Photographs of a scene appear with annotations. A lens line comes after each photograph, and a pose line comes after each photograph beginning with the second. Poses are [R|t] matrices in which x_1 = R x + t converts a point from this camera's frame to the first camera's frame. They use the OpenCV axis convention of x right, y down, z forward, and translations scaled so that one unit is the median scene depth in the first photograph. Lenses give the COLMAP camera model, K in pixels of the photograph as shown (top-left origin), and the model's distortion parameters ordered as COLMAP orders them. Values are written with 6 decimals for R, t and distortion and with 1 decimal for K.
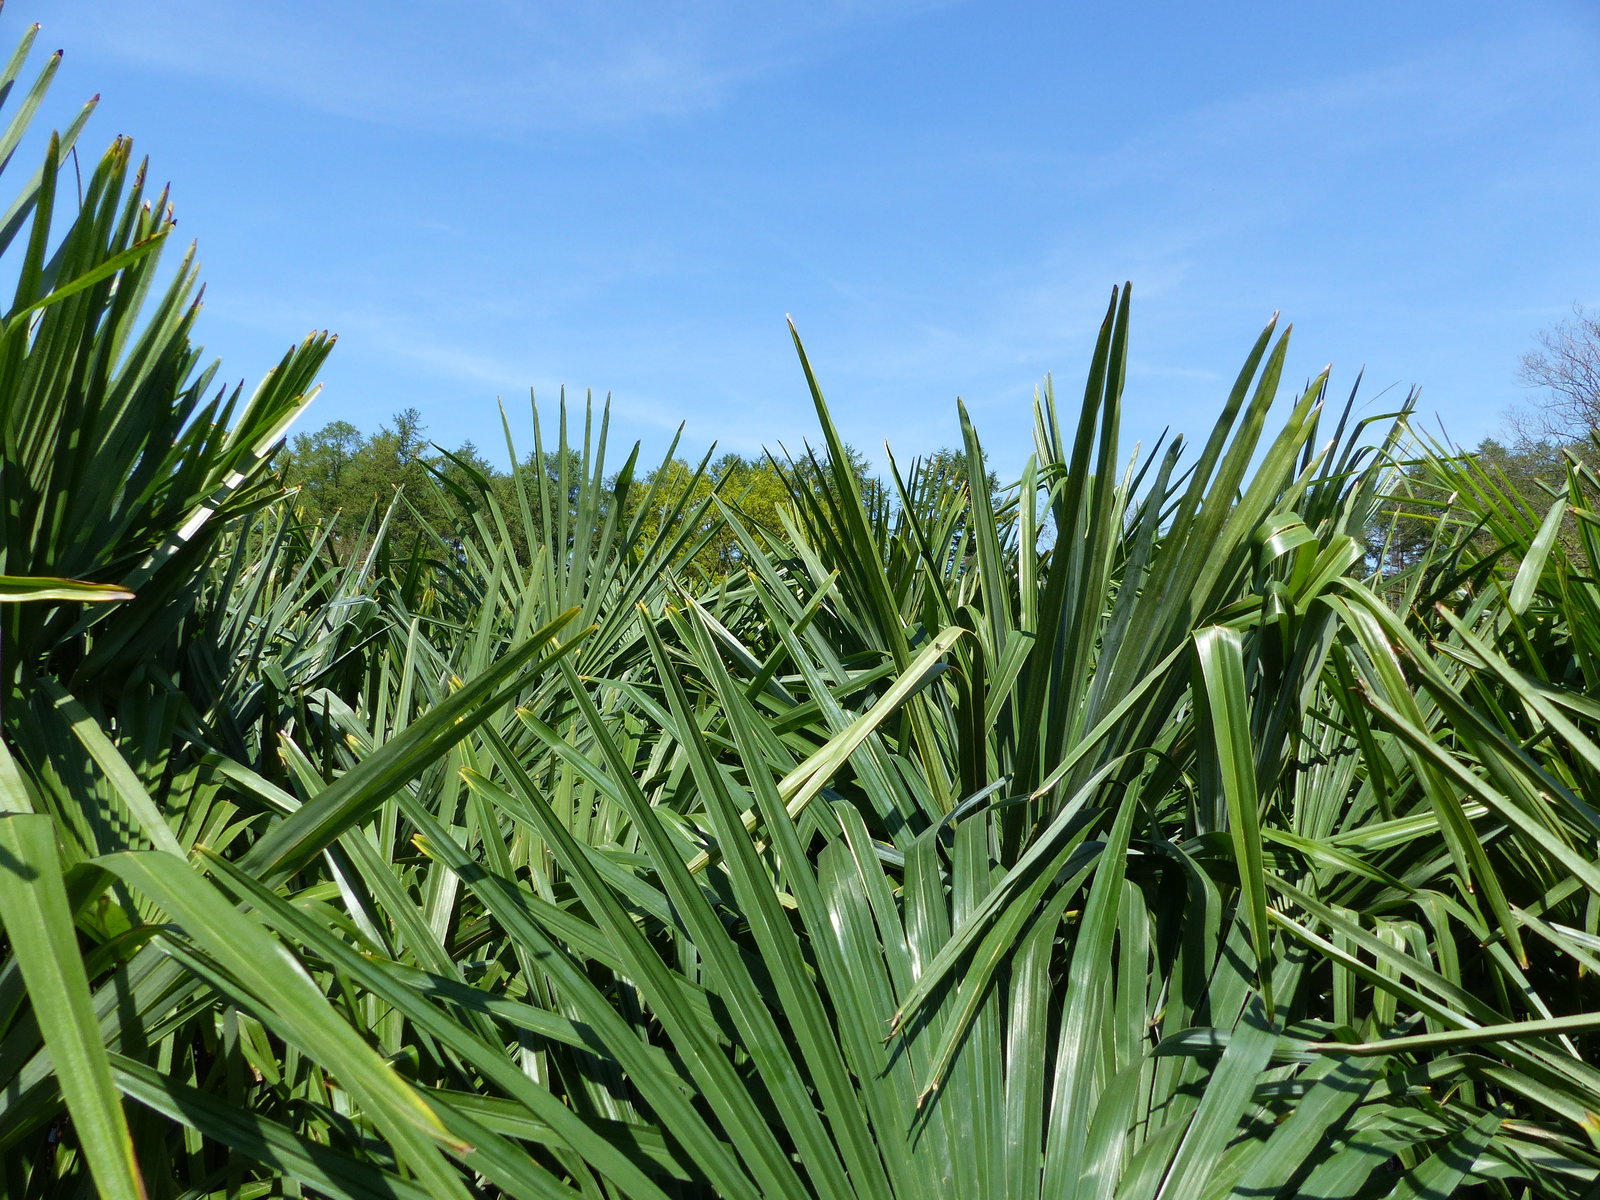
lens RADIAL K [[1174.4, 0, 800.0], [0, 1174.4, 600.0], [0, 0, 1]] dist [-0.037743, 0.028079]
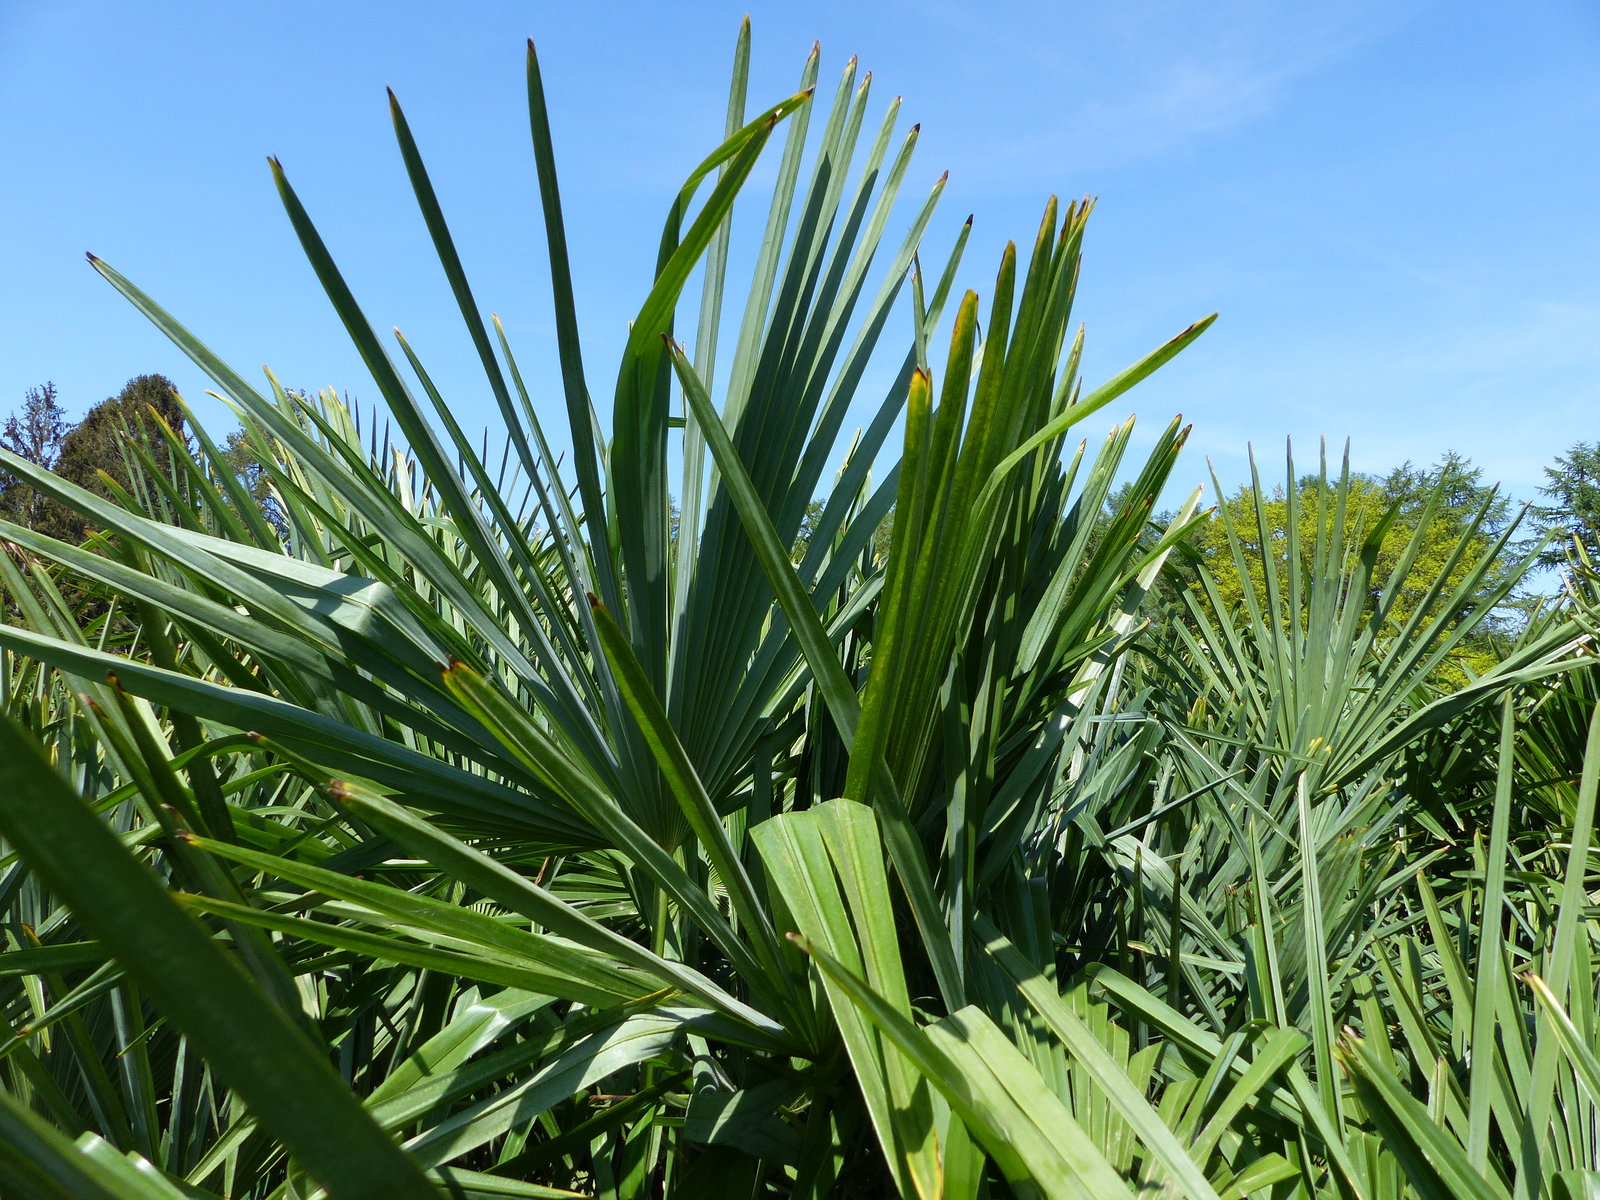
lens RADIAL K [[1174.4, 0, 800.0], [0, 1174.4, 600.0], [0, 0, 1]] dist [-0.037743, 0.028079]
pose [[0.883371, -0.062491, -0.464489, -0.329634], [0.043766, 0.997739, -0.050998, -0.092885], [0.466626, 0.024721, 0.884109, 0.222527]]
